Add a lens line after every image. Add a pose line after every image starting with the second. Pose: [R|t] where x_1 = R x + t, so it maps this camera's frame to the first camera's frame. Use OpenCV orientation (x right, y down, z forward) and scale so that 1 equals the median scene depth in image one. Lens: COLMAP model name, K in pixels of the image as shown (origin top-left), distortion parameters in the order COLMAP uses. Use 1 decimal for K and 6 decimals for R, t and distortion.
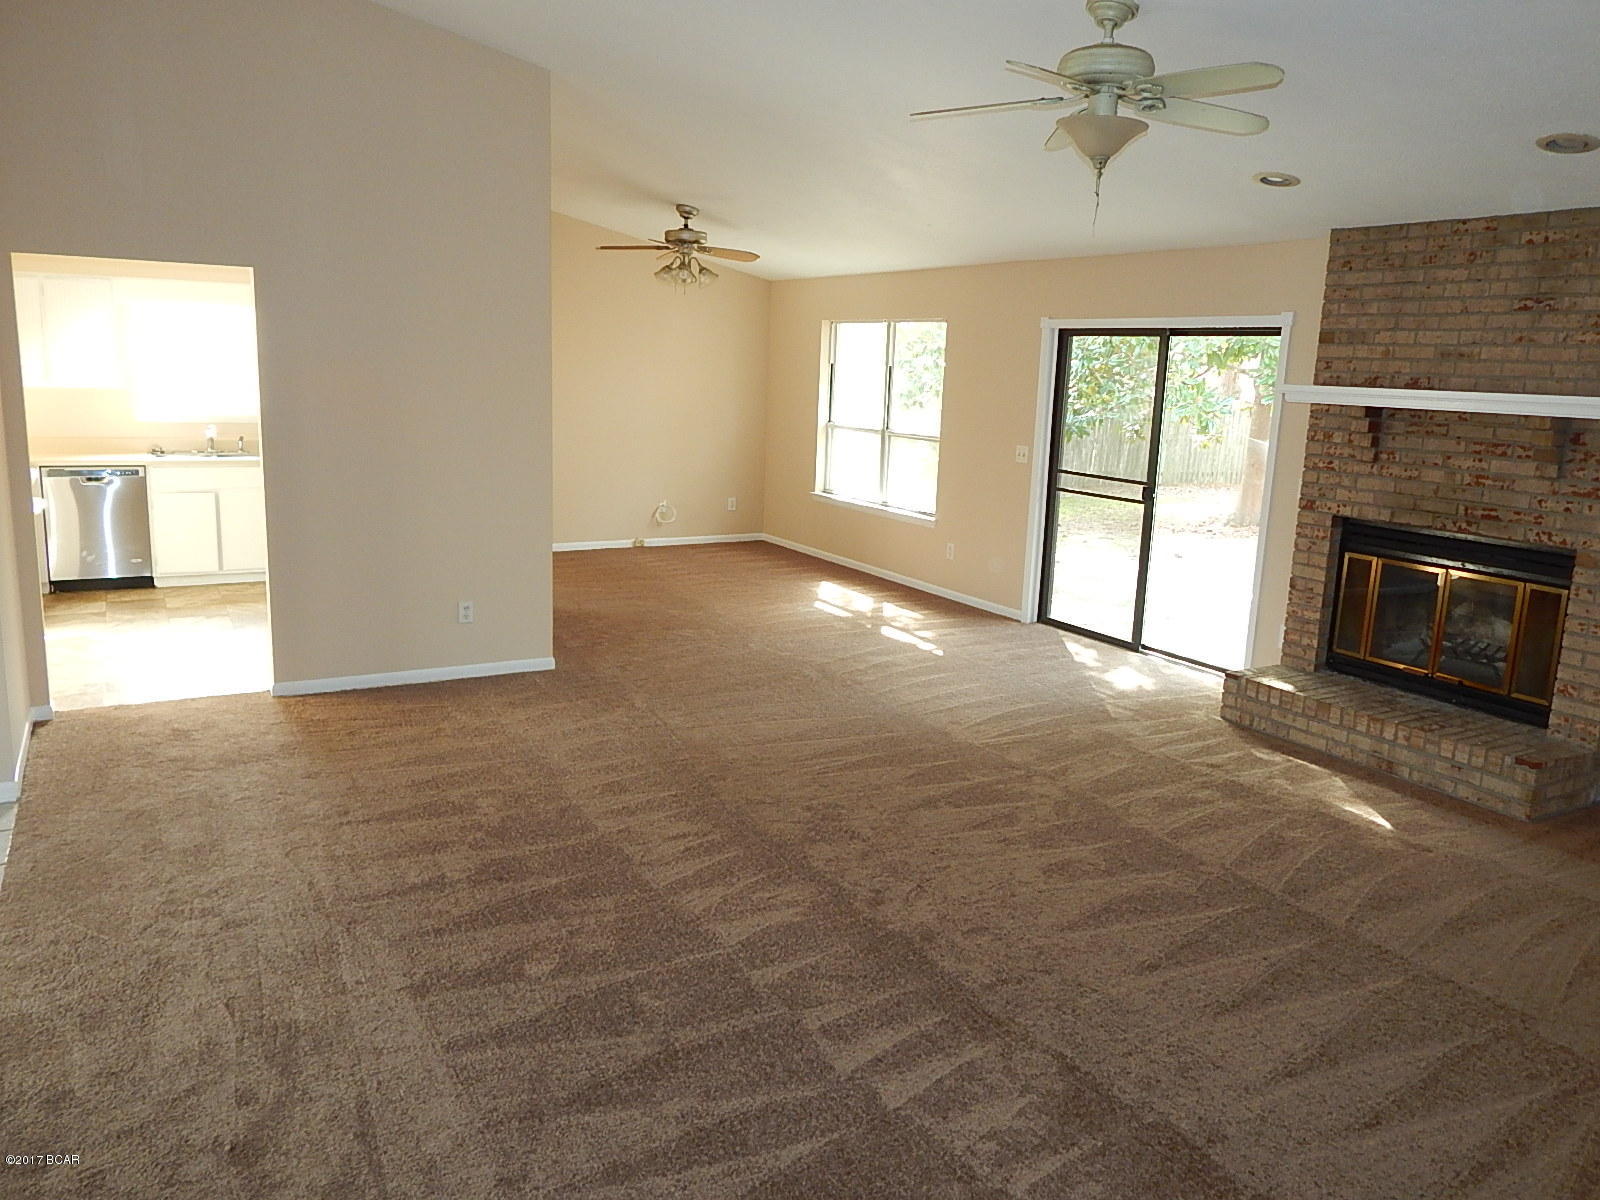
lens RADIAL K [[1167.8, 0, 804.0], [0, 1167.8, 591.9], [0, 0, 1]] dist [0.005574, -0.011281]
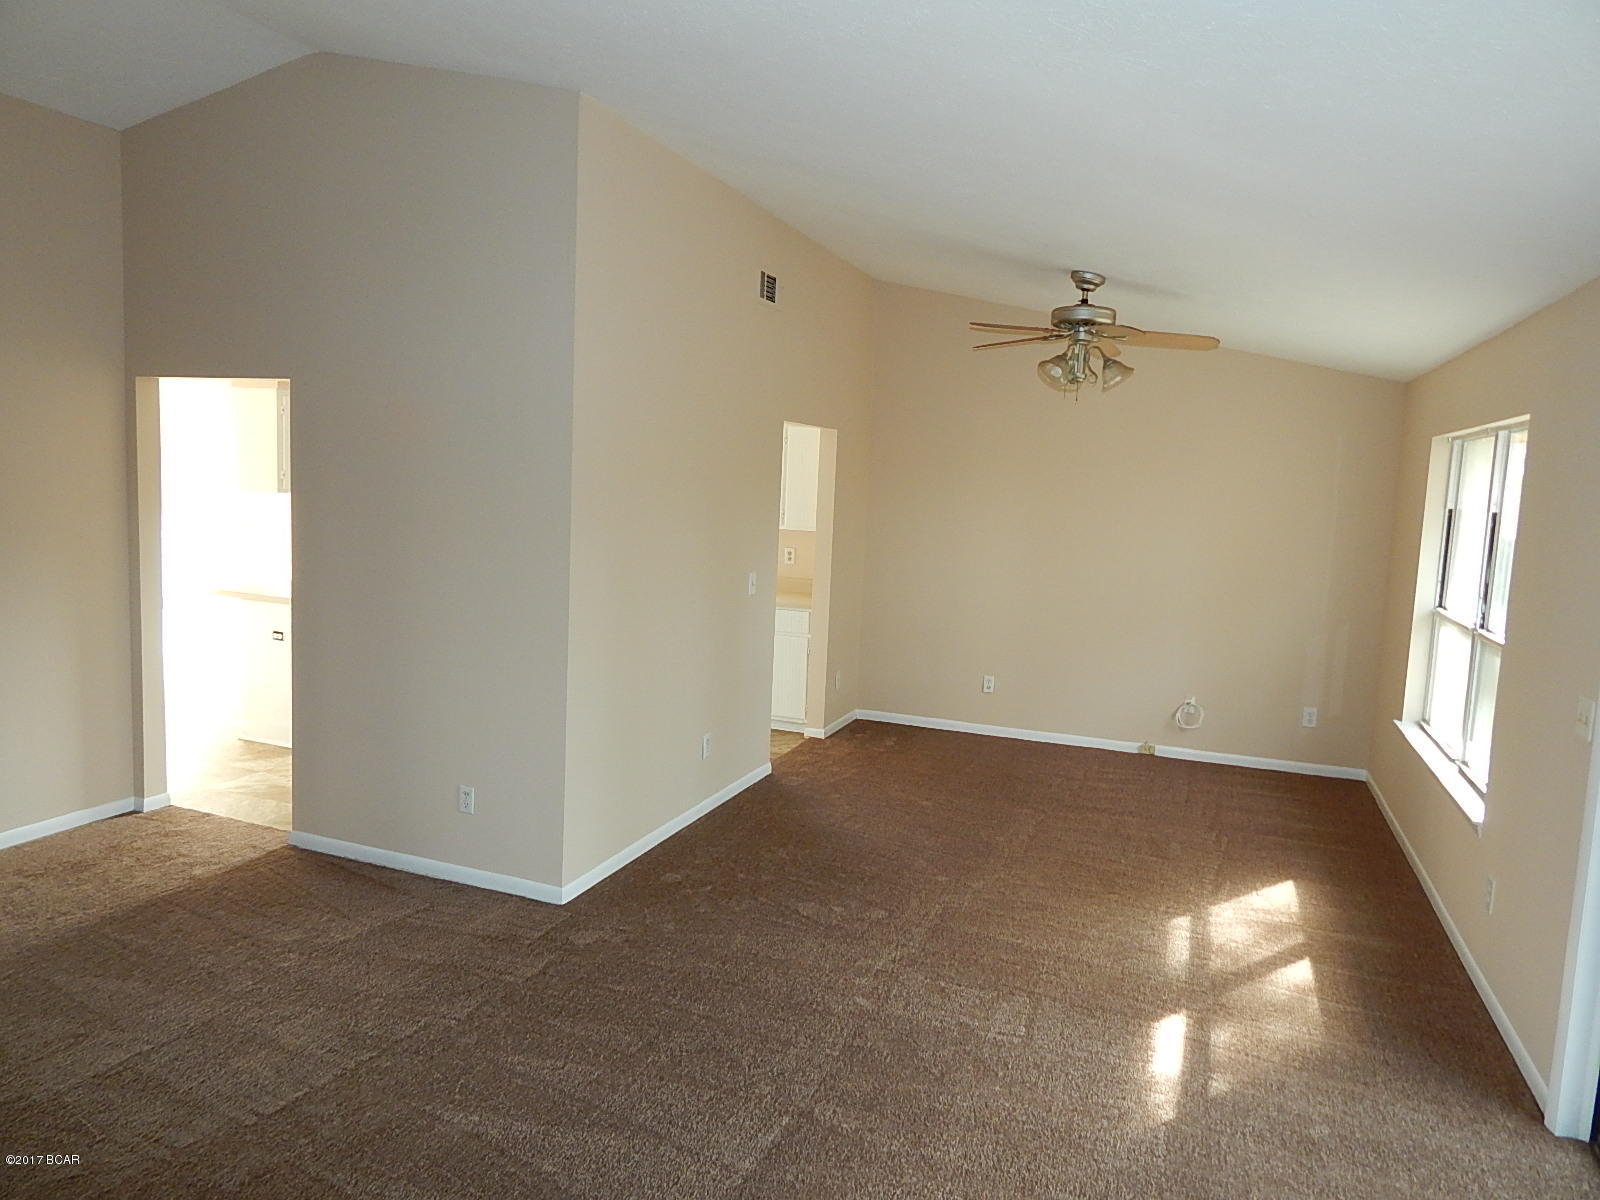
lens RADIAL K [[1051.6, 0, 808.9], [0, 1051.6, 591.4], [0, 0, 1]] dist [0.003904, -0.007589]
pose [[0.634062, 0.068774, -0.770218, 0.424986], [-0.168638, 0.984361, -0.050931, -0.133680], [0.754670, 0.162182, 0.635744, 0.780016]]
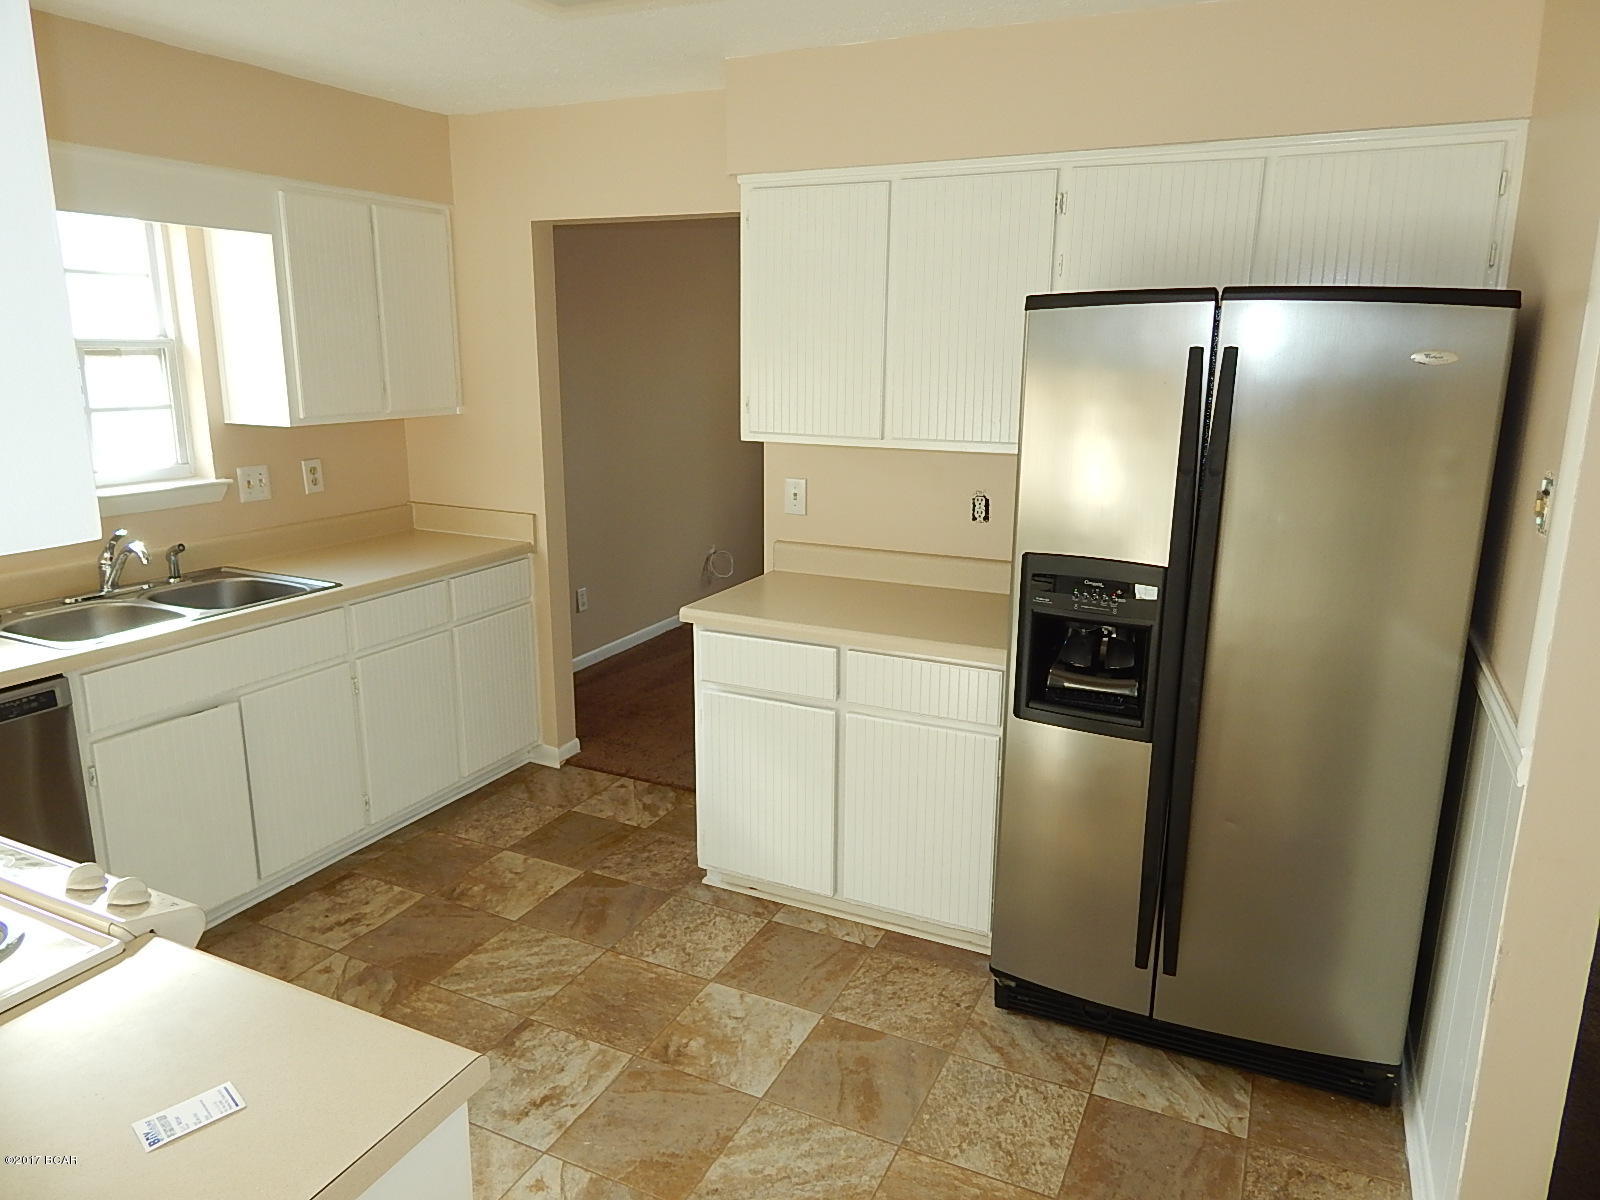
lens RADIAL K [[1051.6, 0, 800.7], [0, 1051.6, 606.4], [0, 0, 1]] dist [0.003904, -0.007589]
pose [[0.822309, -0.168143, 0.543631, -0.795680], [0.131274, 0.985632, 0.106284, -0.194284], [-0.553692, -0.016034, 0.832567, 0.890429]]
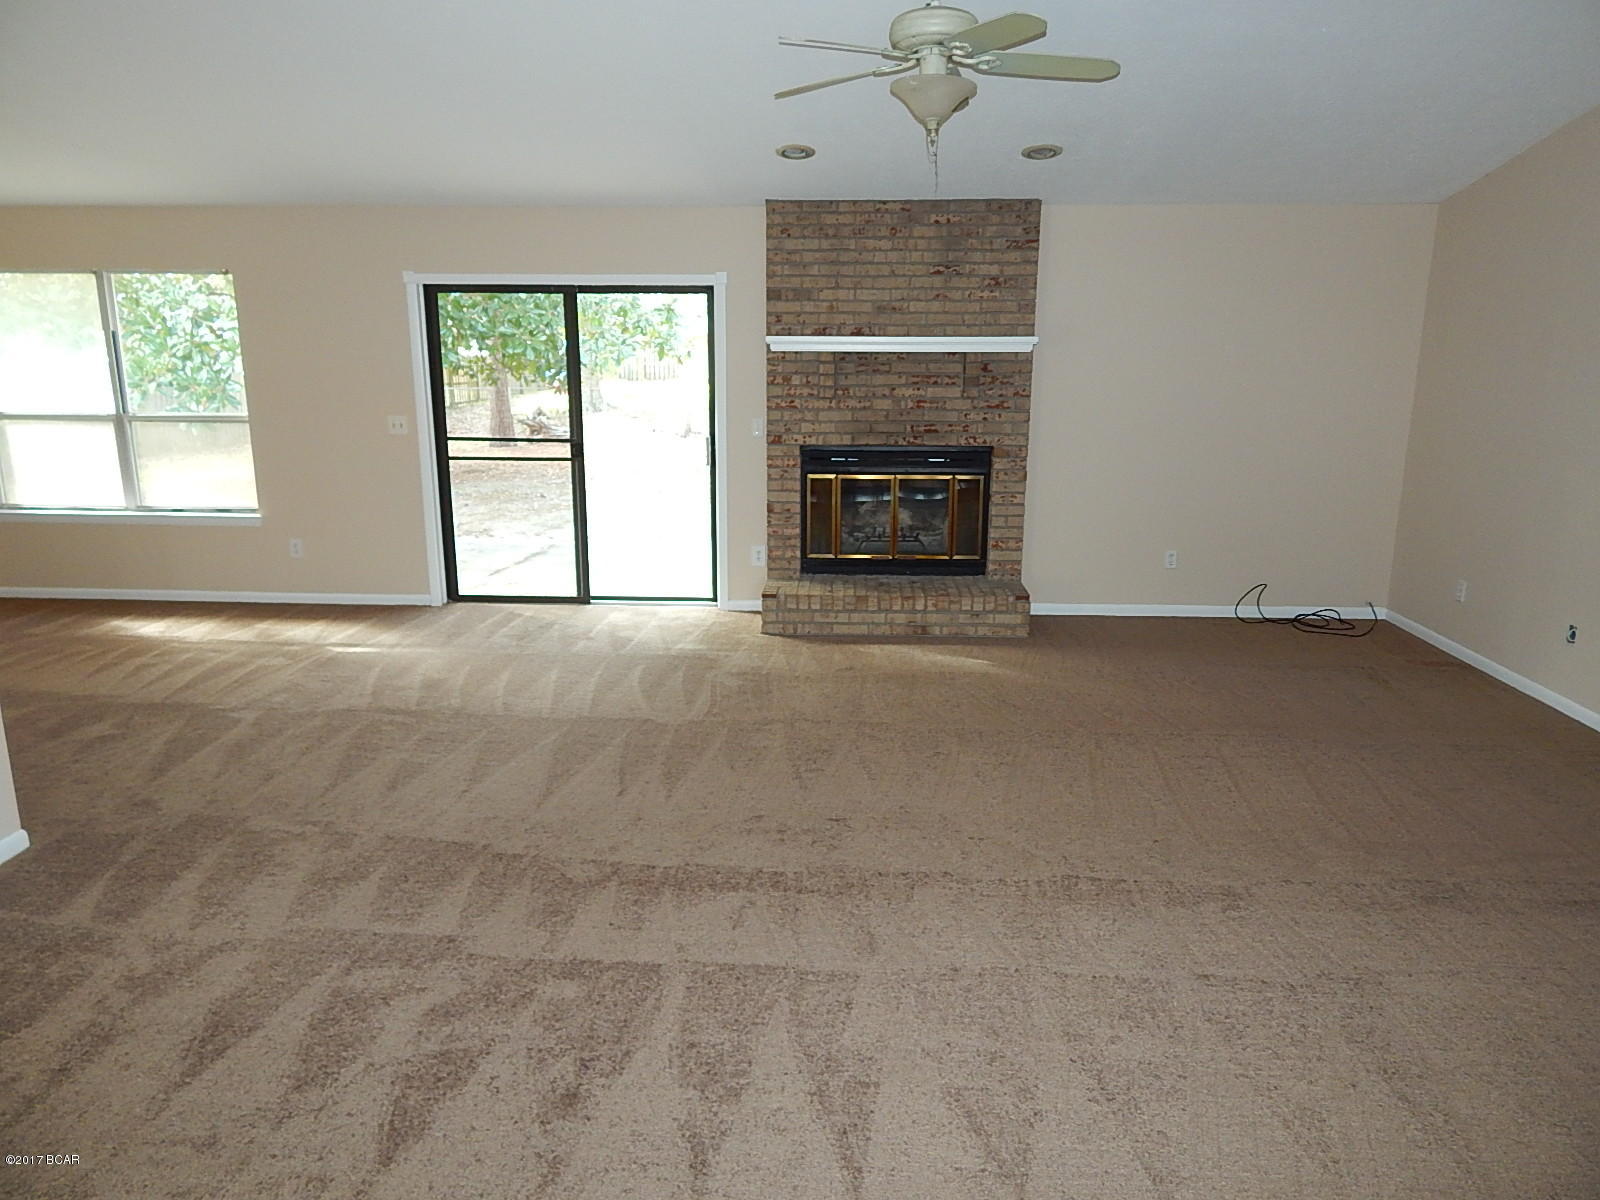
lens RADIAL K [[1051.6, 0, 806.2], [0, 1051.6, 597.5], [0, 0, 1]] dist [0.003904, -0.007589]
pose [[0.541622, -0.227900, 0.809140, -0.474401], [0.177112, 0.971880, 0.155182, -0.084331], [-0.821752, 0.059258, 0.566755, 0.412574]]
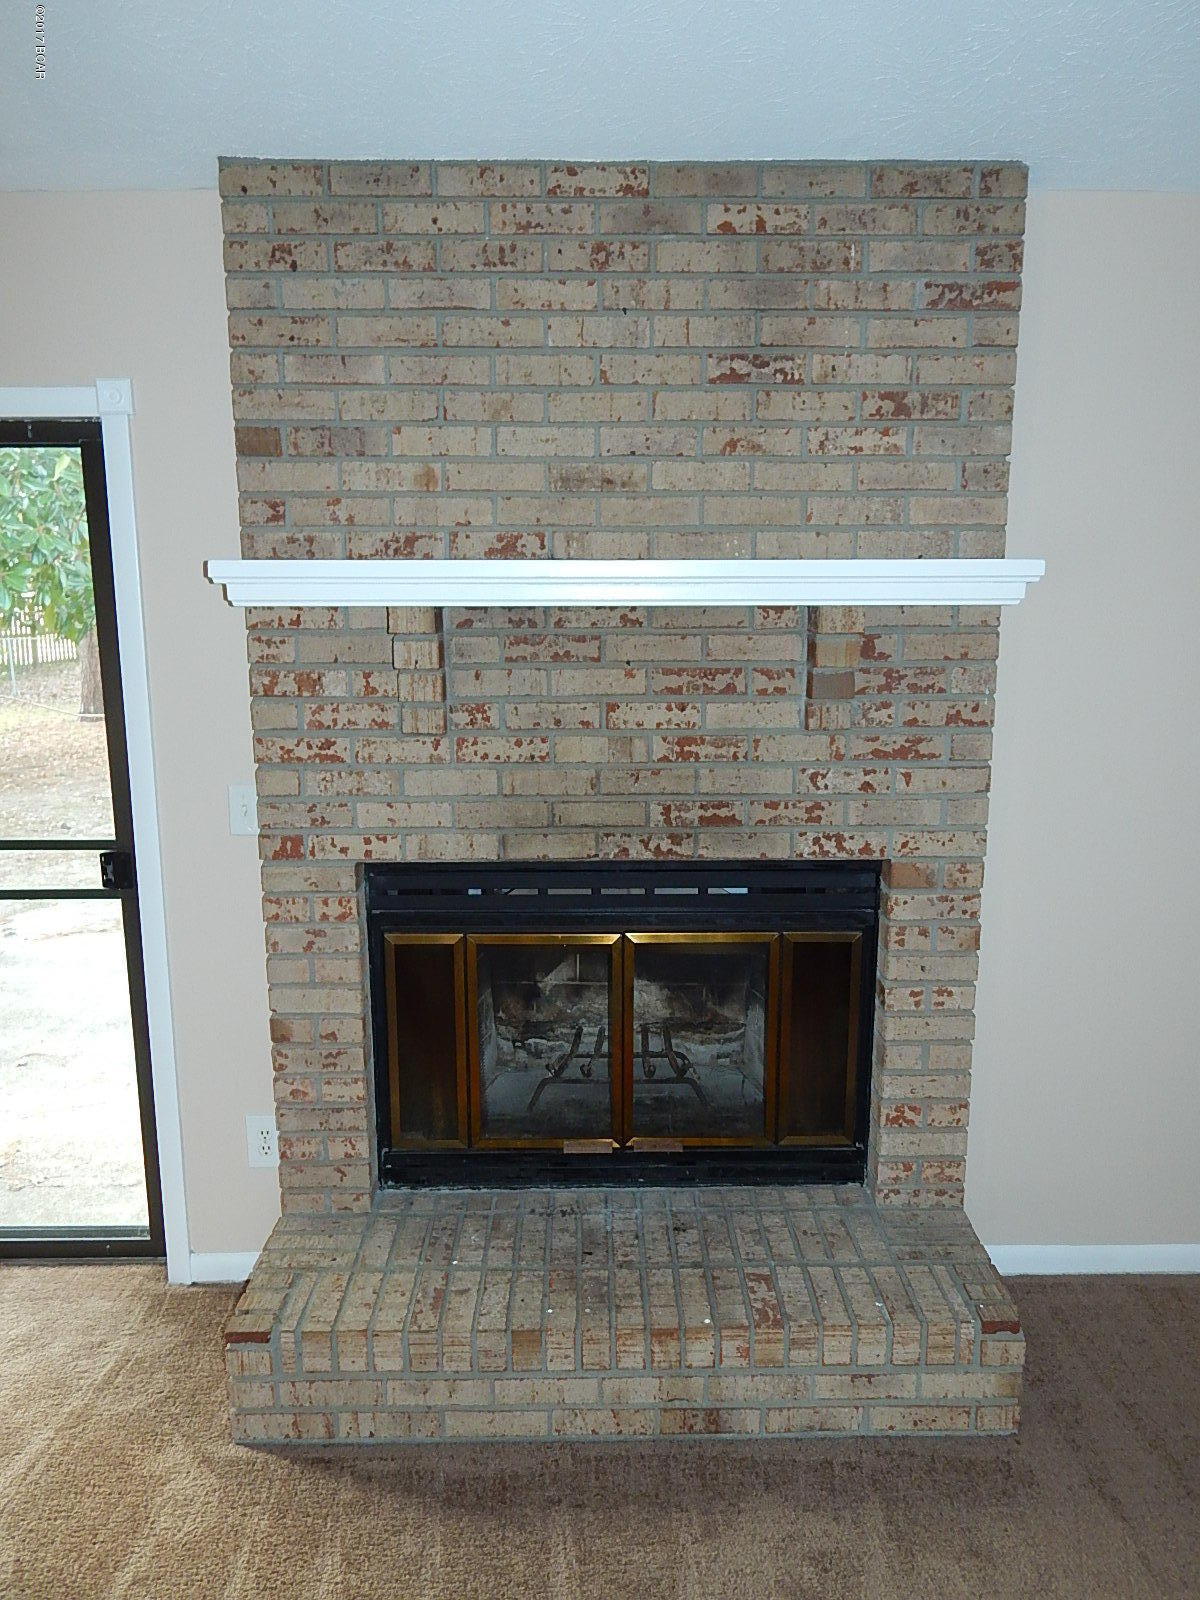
lens RADIAL K [[1167.8, 0, 613.0], [0, 1167.8, 806.7], [0, 0, 1]] dist [0.005574, -0.011281]
pose [[0.490163, -0.202568, 0.847766, 0.146789], [0.185562, 0.974575, 0.125580, -0.128435], [-0.851650, 0.095758, 0.515289, 0.731315]]
